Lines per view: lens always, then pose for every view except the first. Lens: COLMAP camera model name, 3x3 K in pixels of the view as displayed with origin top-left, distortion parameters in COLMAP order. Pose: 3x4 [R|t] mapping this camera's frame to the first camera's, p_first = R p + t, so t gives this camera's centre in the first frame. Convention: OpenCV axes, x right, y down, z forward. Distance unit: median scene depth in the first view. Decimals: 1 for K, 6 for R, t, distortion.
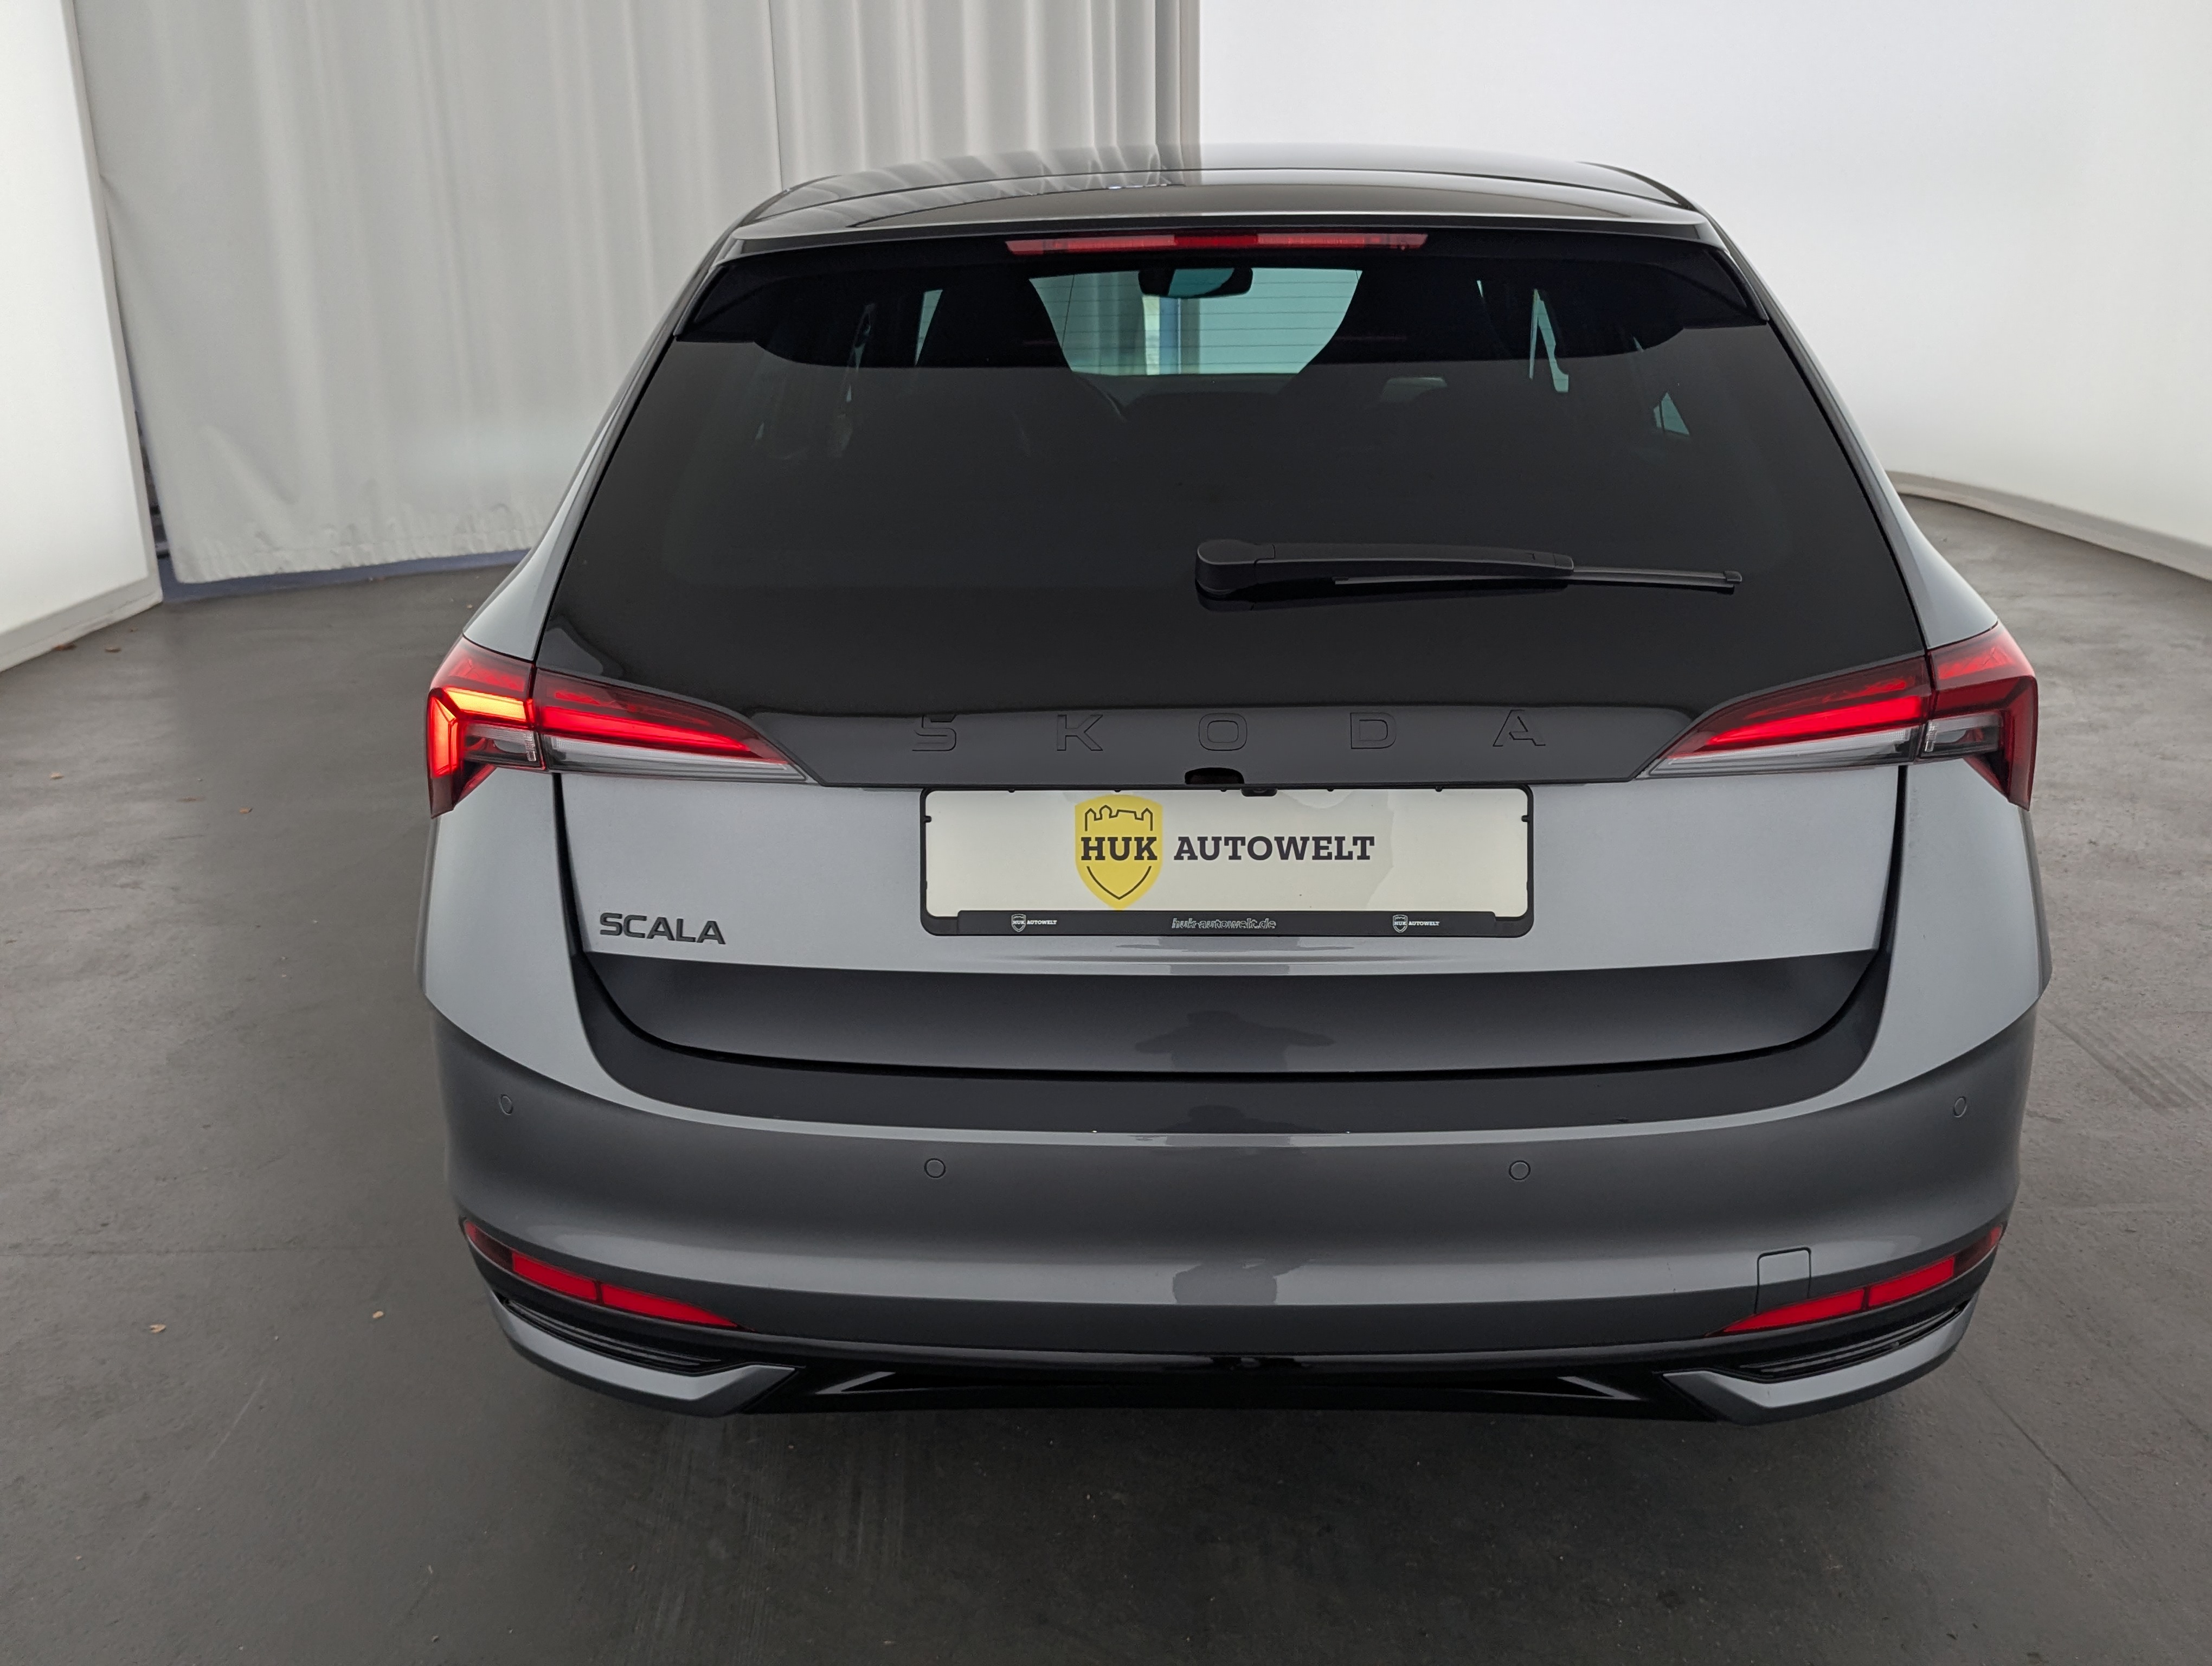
lens RADIAL K [[1975.9, 0, 1089.0], [0, 1975.9, 827.1], [0, 0, 1]] dist [0.037553, -0.024344]
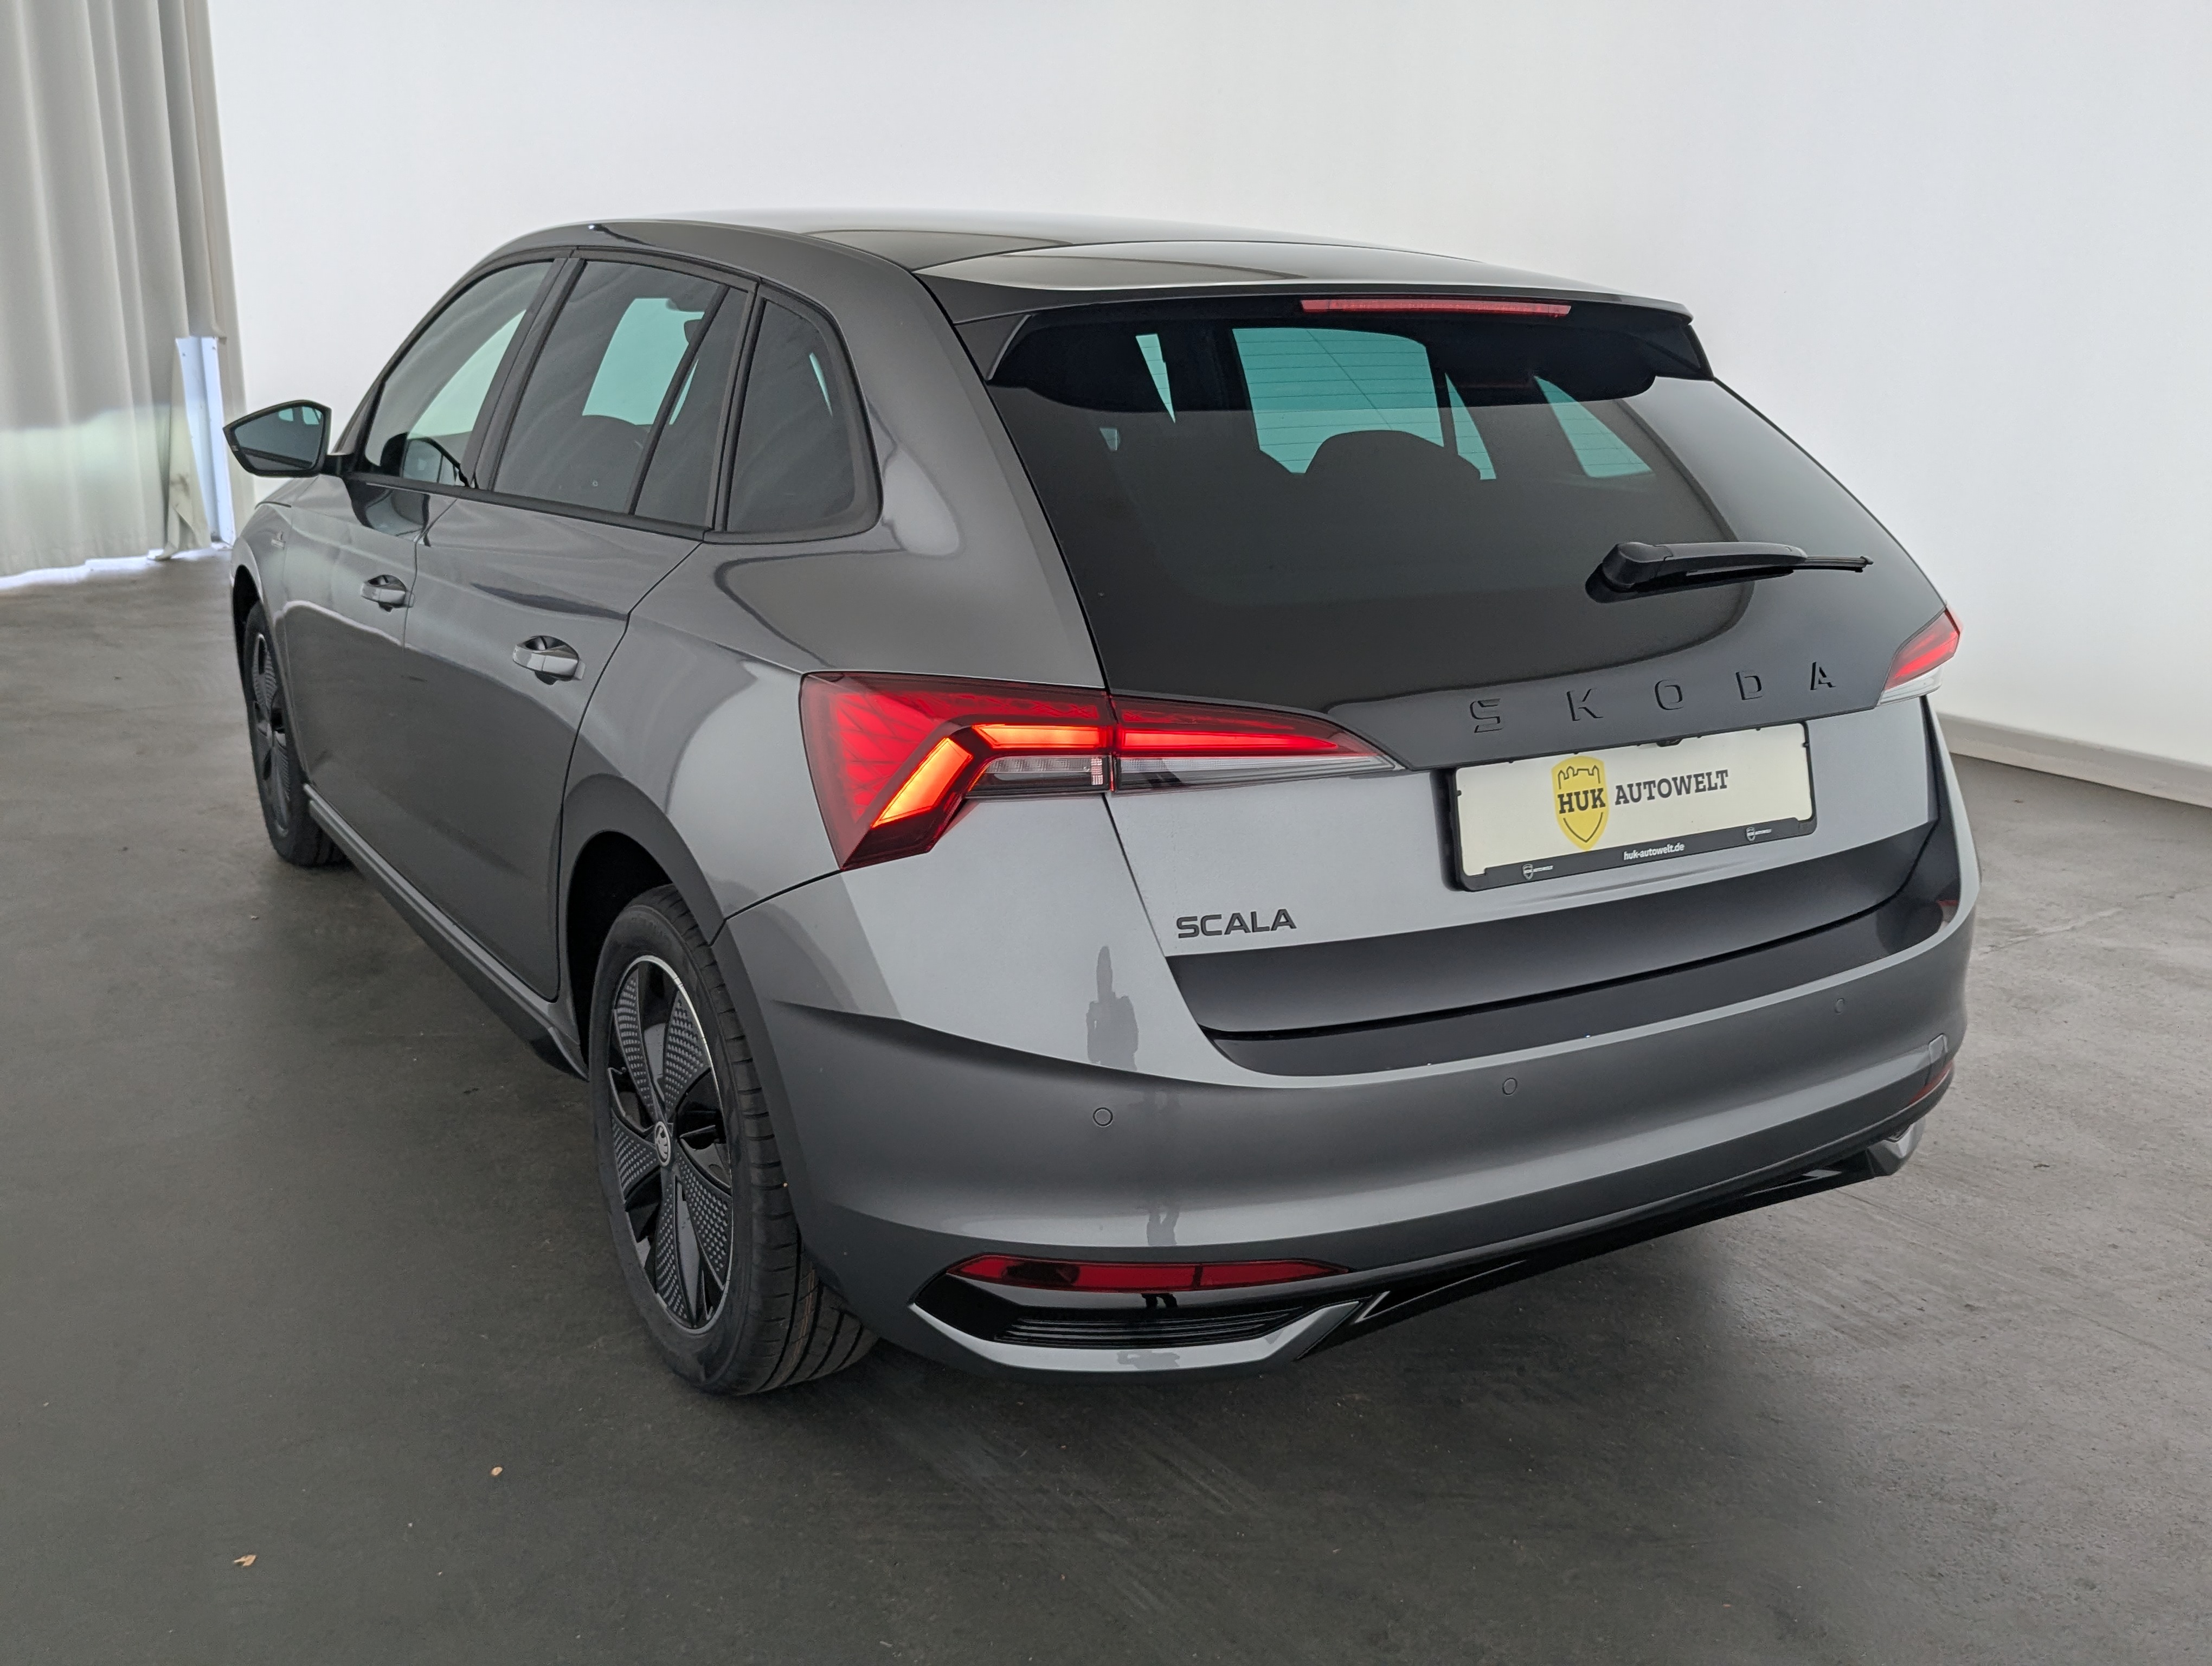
lens RADIAL K [[1975.9, 0, 1089.0], [0, 1975.9, 827.1], [0, 0, 1]] dist [0.037553, -0.024344]
pose [[0.831862, -0.110687, 0.543833, -0.844796], [0.123213, 0.992289, 0.013491, -0.025081], [-0.541132, 0.055785, 0.839085, 0.129757]]
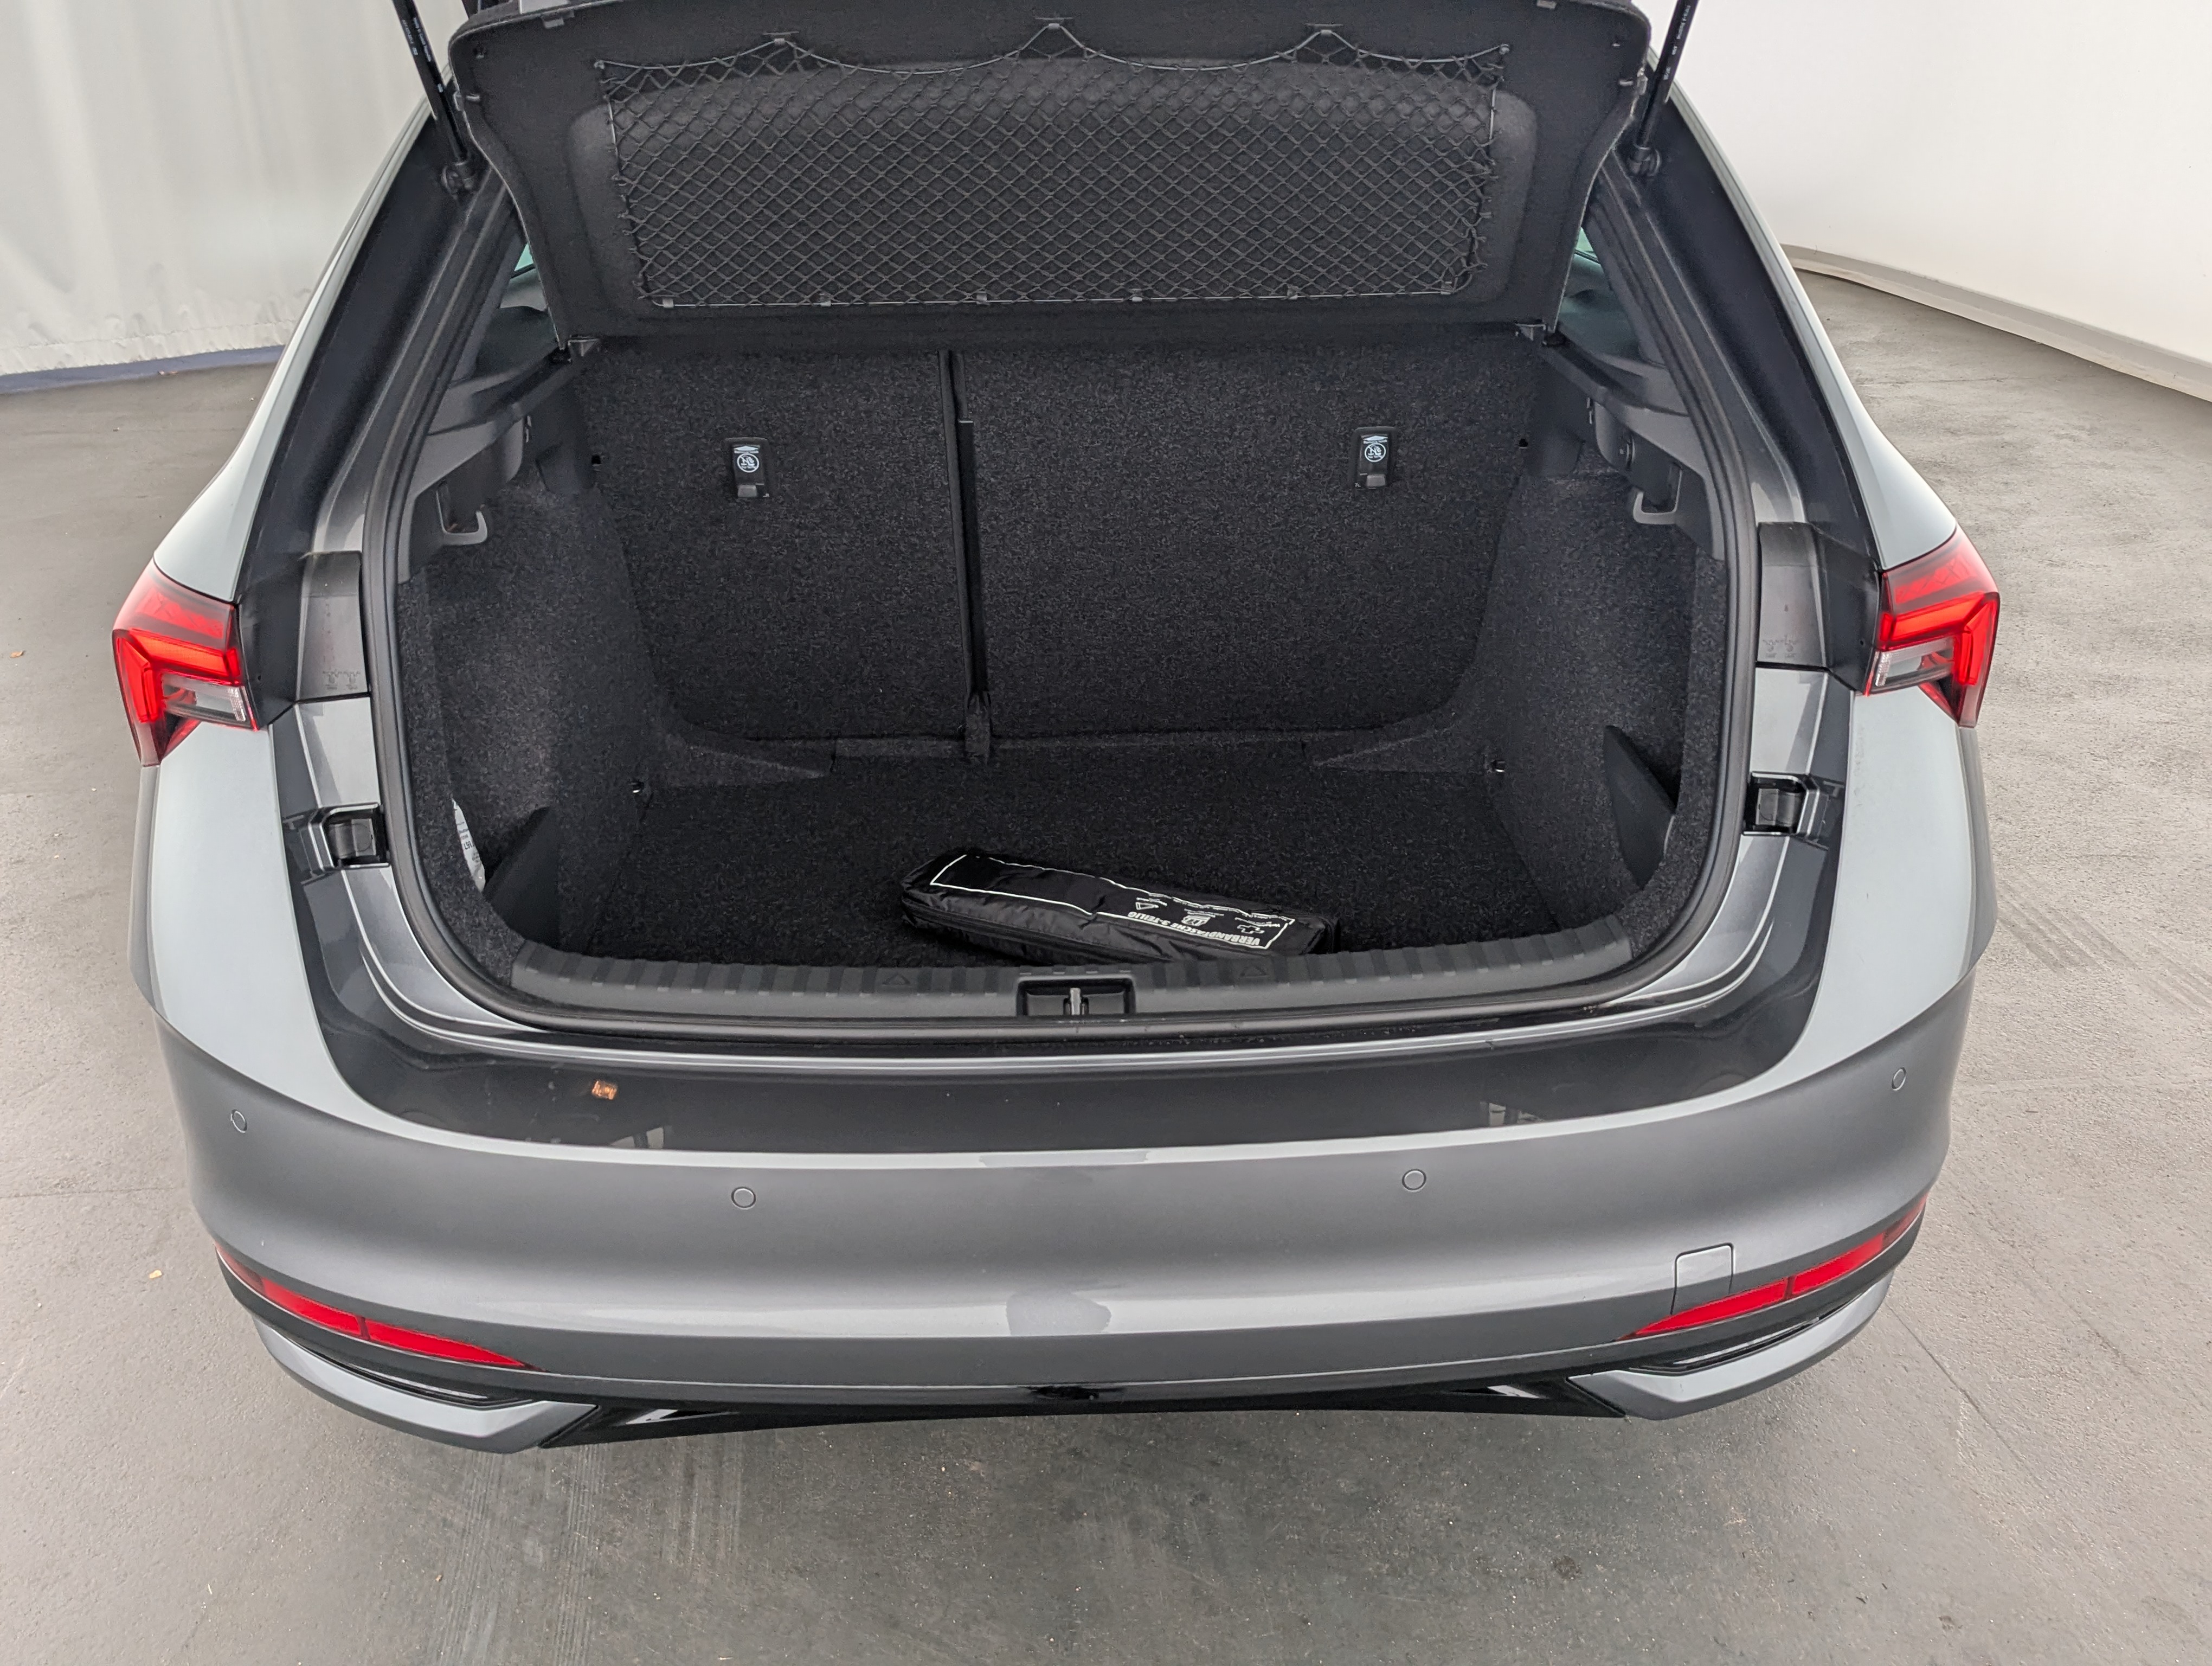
lens RADIAL K [[1975.9, 0, 1089.0], [0, 1975.9, 827.1], [0, 0, 1]] dist [0.037553, -0.024344]
pose [[0.997802, -0.024023, 0.061752, 0.020536], [0.016638, 0.992940, 0.117447, -0.077927], [-0.064138, -0.116162, 0.991157, 0.139815]]
